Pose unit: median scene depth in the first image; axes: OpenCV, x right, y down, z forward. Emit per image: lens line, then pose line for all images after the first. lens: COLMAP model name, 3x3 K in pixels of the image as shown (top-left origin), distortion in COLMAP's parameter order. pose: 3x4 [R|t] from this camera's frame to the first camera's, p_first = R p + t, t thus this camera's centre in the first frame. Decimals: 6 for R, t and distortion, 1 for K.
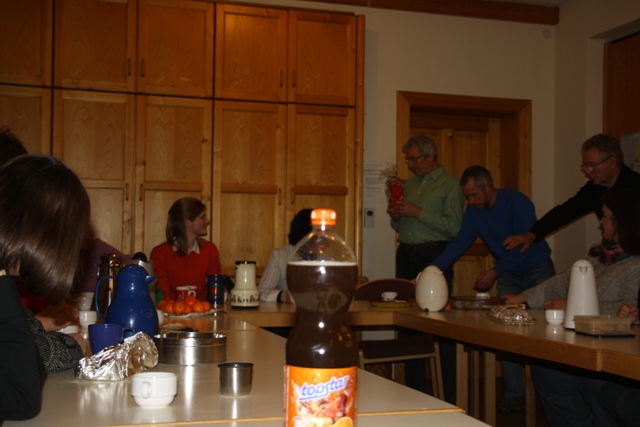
lens RADIAL K [[843.4, 0, 320.0], [0, 843.4, 213.5], [0, 0, 1]] dist [0.070061, 0.041272]
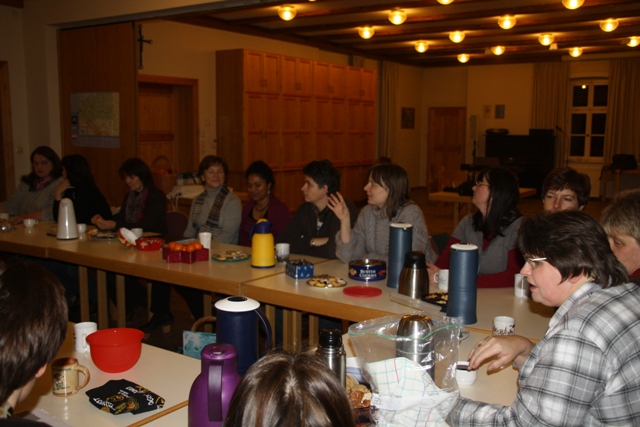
lens RADIAL K [[698.2, 0, 320.0], [0, 698.2, 213.5], [0, 0, 1]] dist [-0.105453, 0.420789]
pose [[0.797486, -0.082034, 0.597734, -0.083099], [-0.021922, 0.986119, 0.164584, -0.126974], [-0.602938, -0.144357, 0.784619, -0.419041]]
